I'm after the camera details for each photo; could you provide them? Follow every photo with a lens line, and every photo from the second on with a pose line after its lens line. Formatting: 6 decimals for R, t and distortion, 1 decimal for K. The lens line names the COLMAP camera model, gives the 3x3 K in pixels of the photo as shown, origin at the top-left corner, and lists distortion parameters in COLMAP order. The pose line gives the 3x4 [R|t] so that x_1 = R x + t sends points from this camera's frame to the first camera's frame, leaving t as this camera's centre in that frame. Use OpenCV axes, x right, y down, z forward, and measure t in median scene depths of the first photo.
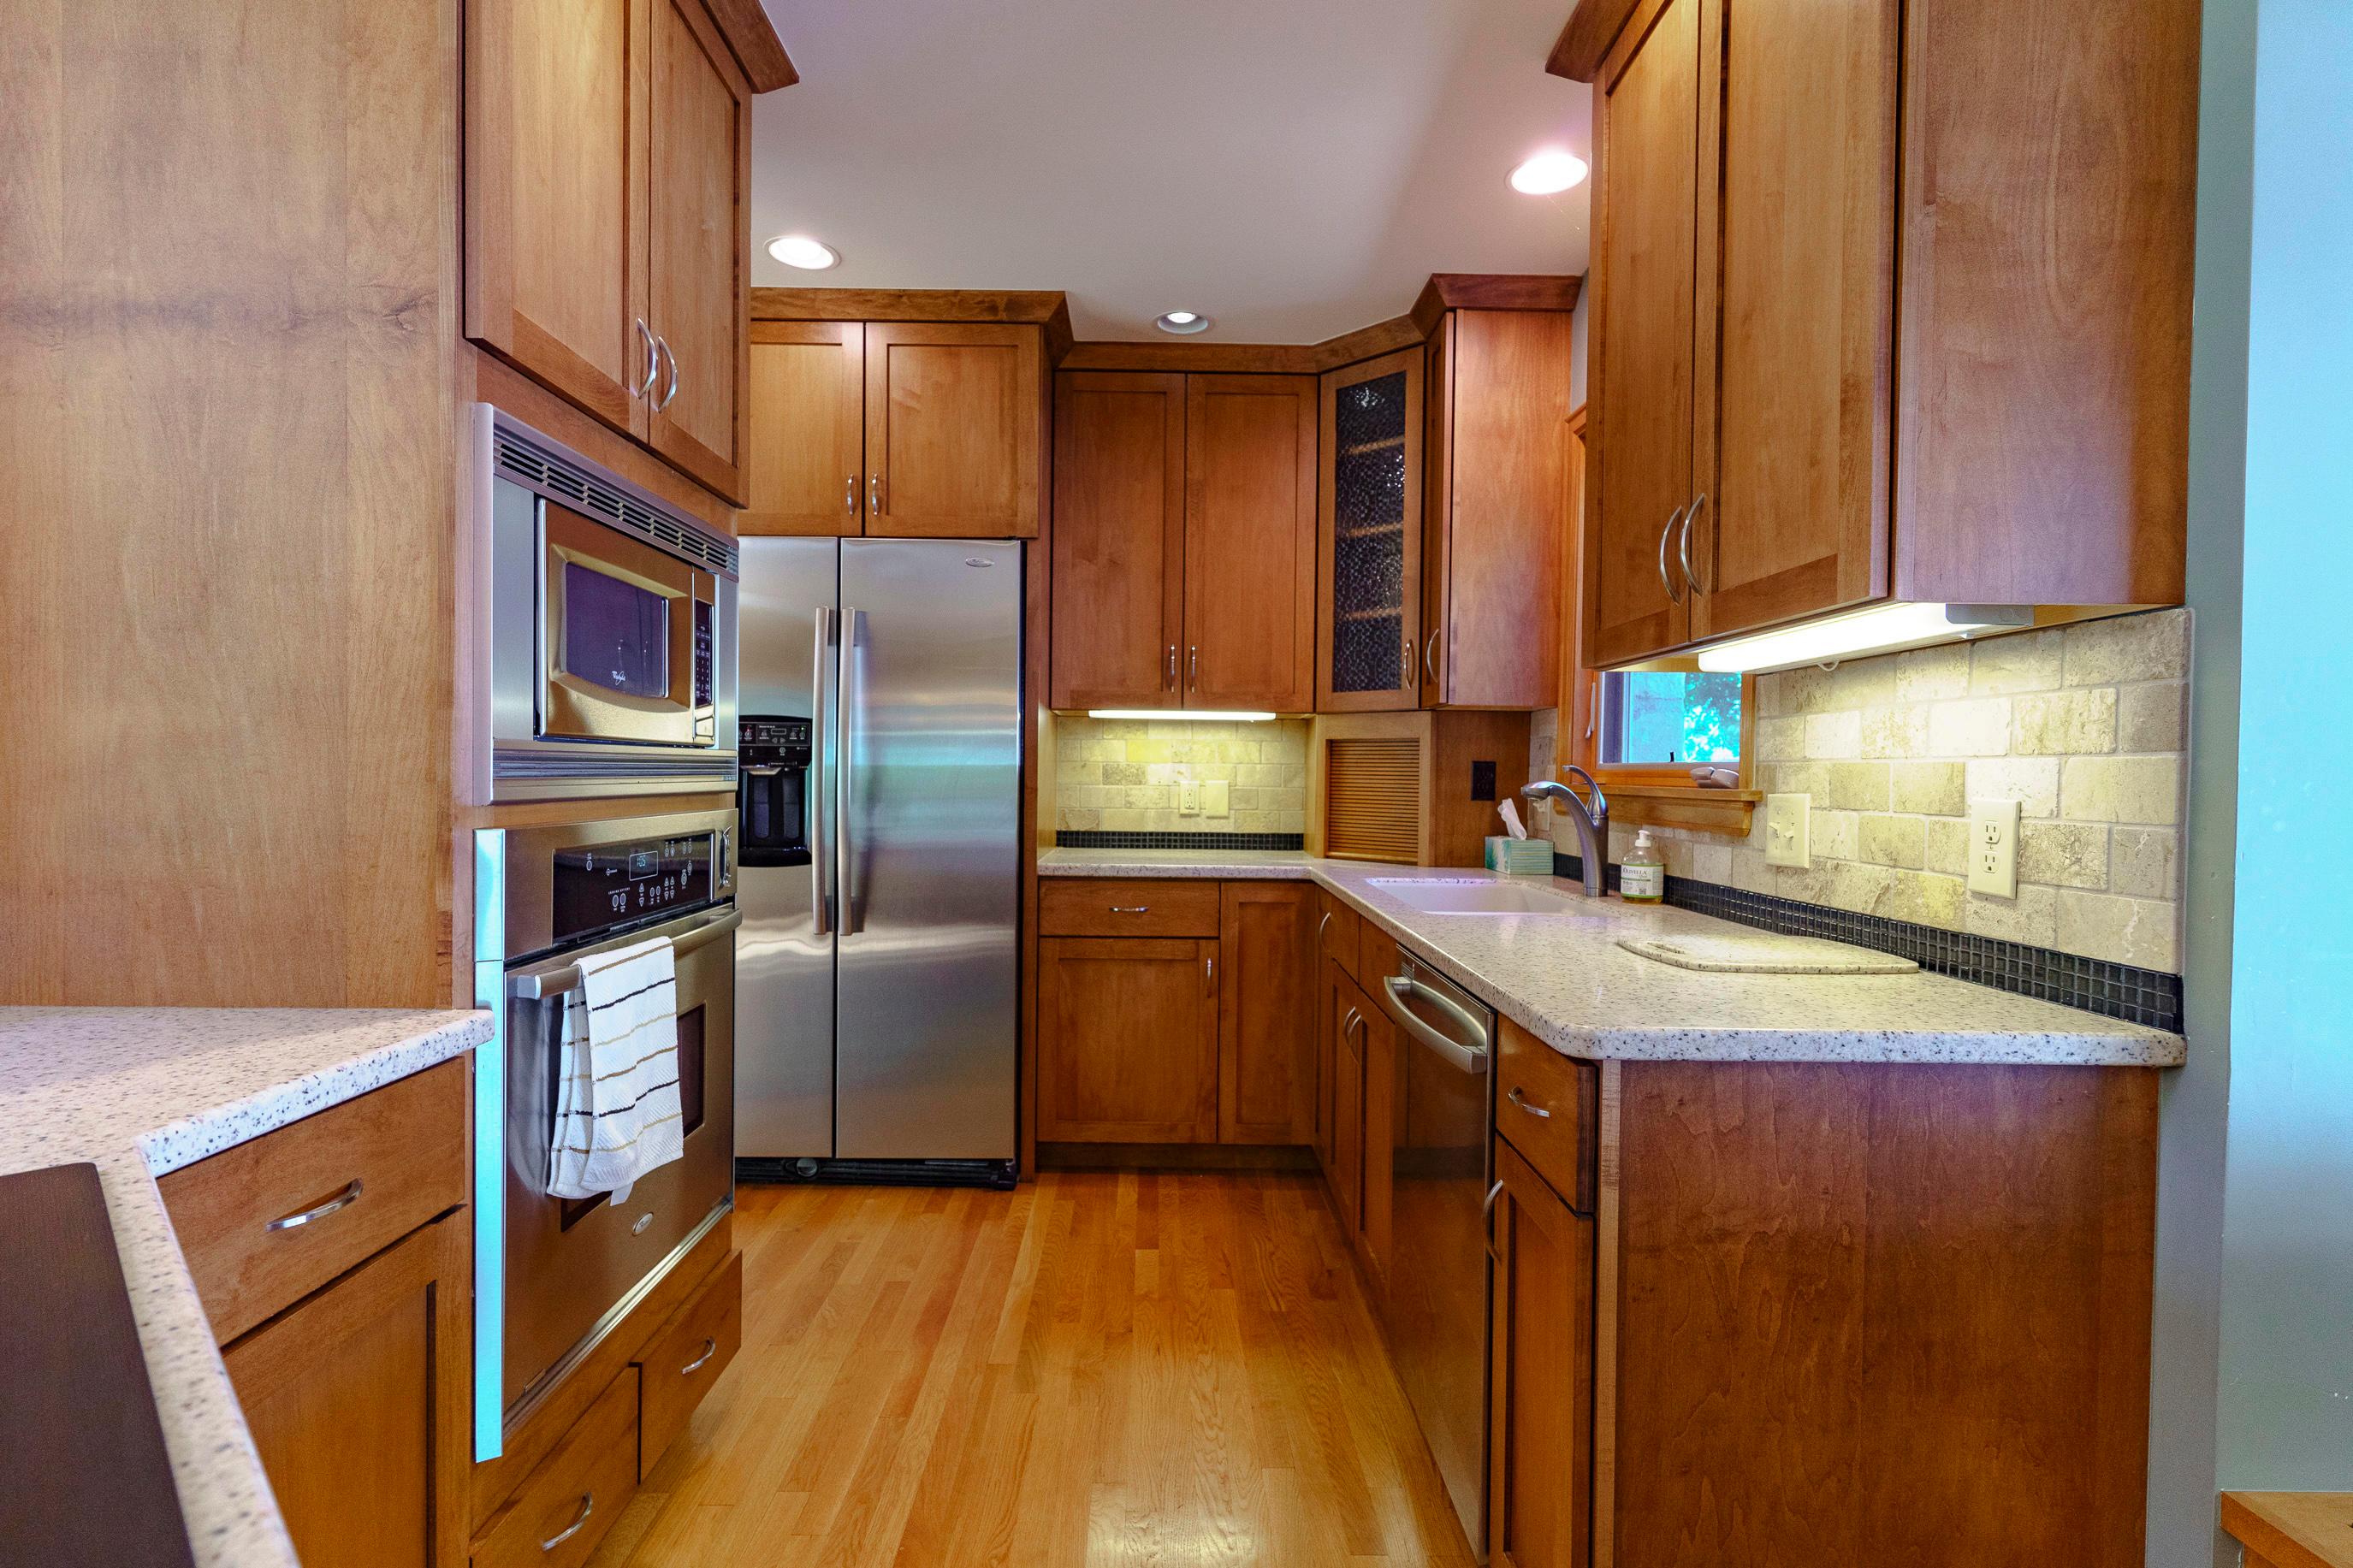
lens RADIAL K [[1126.2, 0, 1164.4], [0, 1126.2, 788.9], [0, 0, 1]] dist [0.005281, -0.001383]
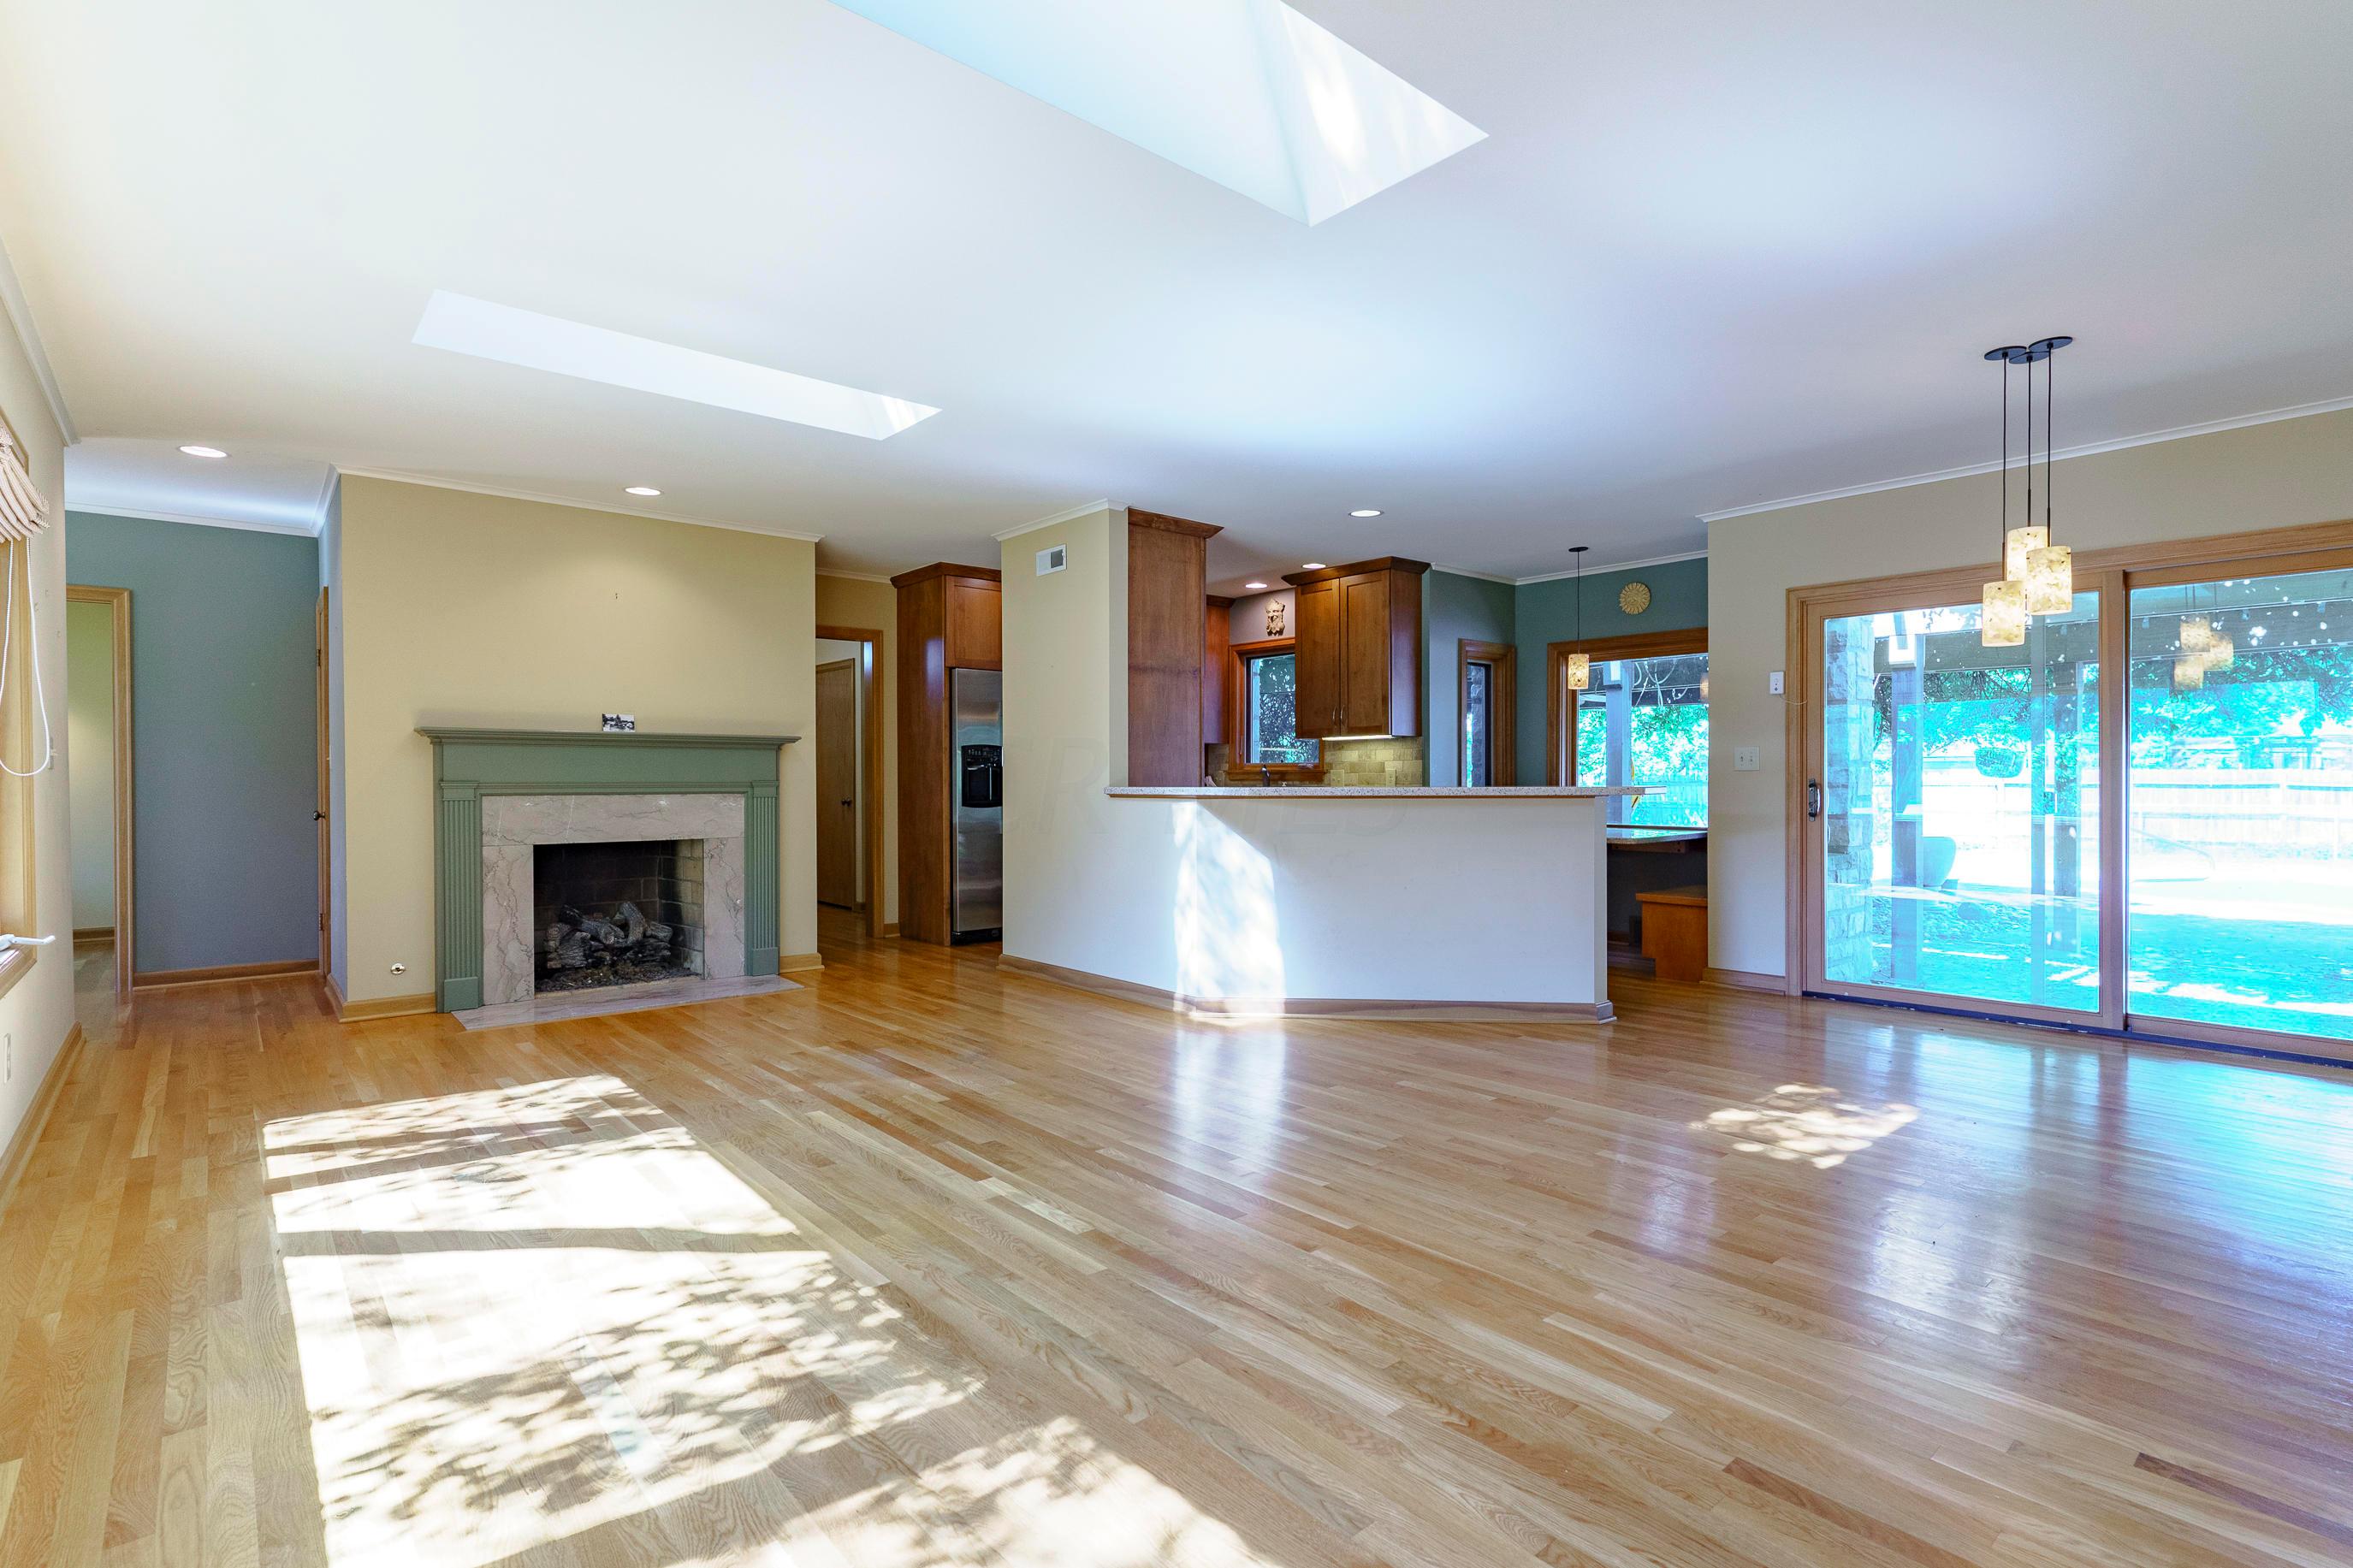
lens RADIAL K [[1126.2, 0, 1163.2], [0, 1126.2, 787.9], [0, 0, 1]] dist [0.005281, -0.001383]
pose [[0.768608, -0.017796, 0.639473, -3.461515], [0.020032, 0.999792, 0.003746, 0.057741], [-0.639407, 0.009930, 0.768805, -2.369963]]
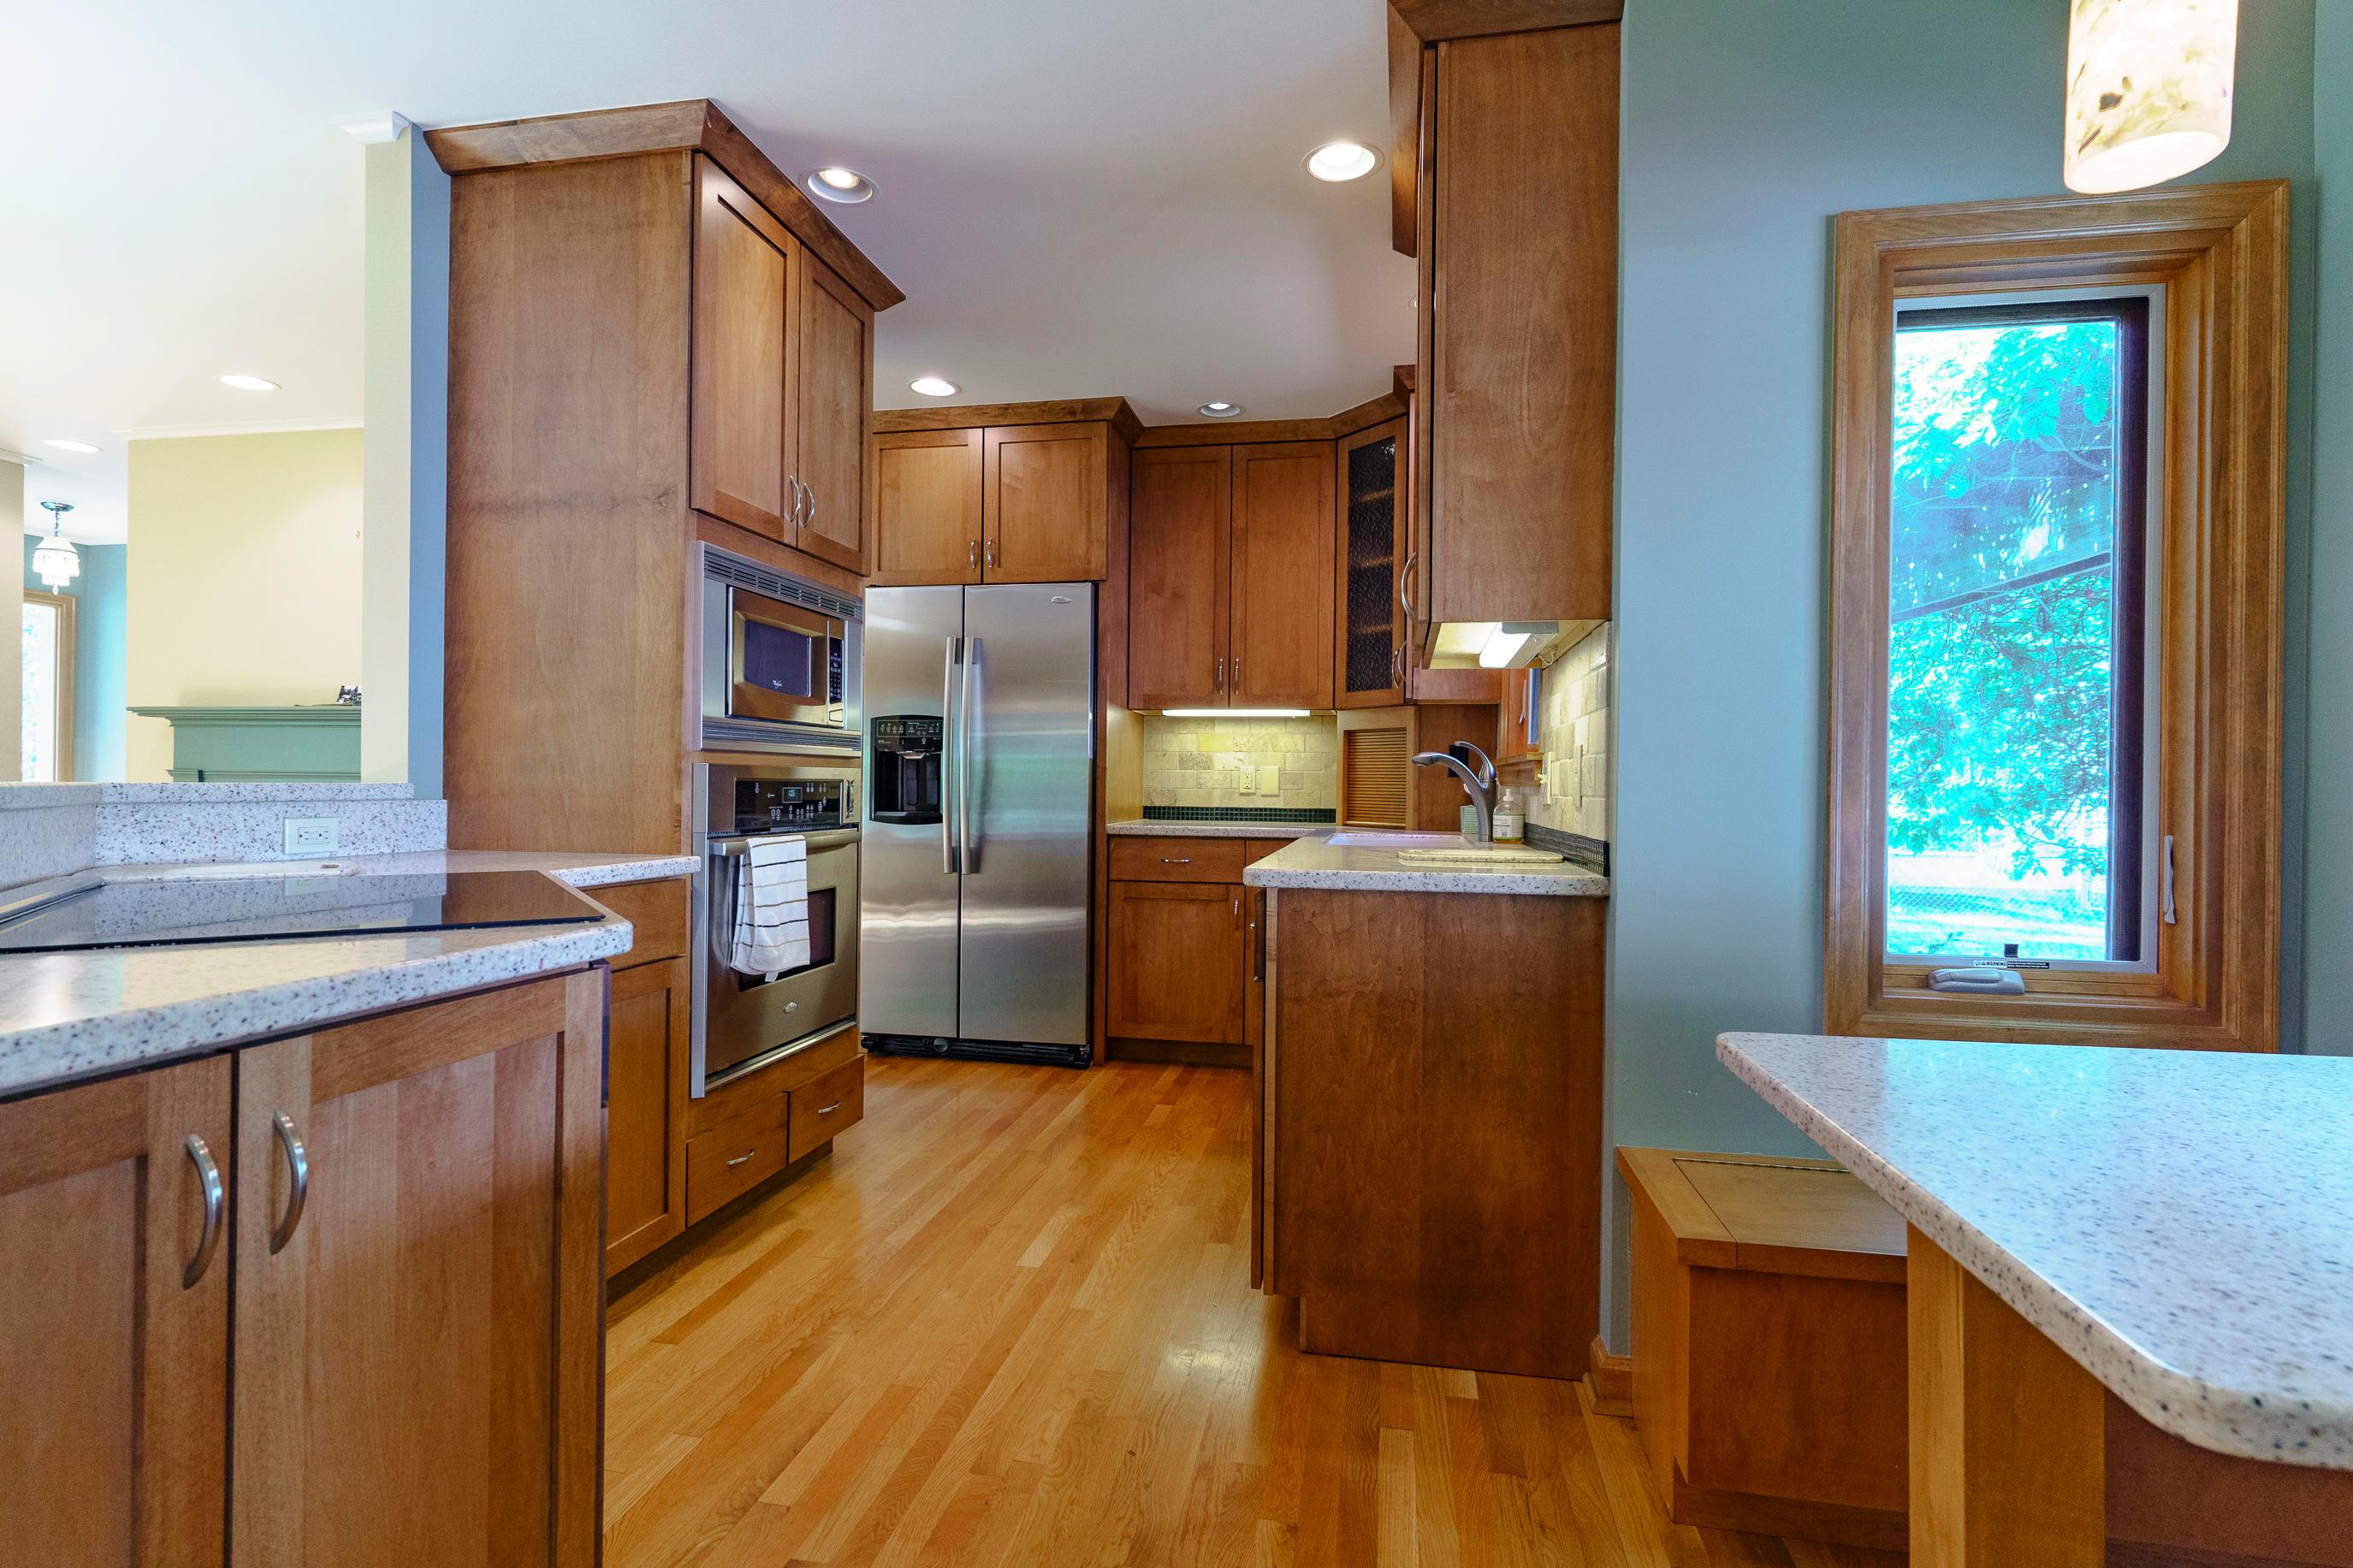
lens RADIAL K [[1126.2, 0, 1168.4], [0, 1126.2, 784.1], [0, 0, 1]] dist [0.005281, -0.001383]
pose [[0.979739, -0.001297, -0.200274, 0.501214], [-0.002171, 0.999852, -0.017092, 0.091880], [0.200266, 0.017181, 0.979591, -0.634461]]
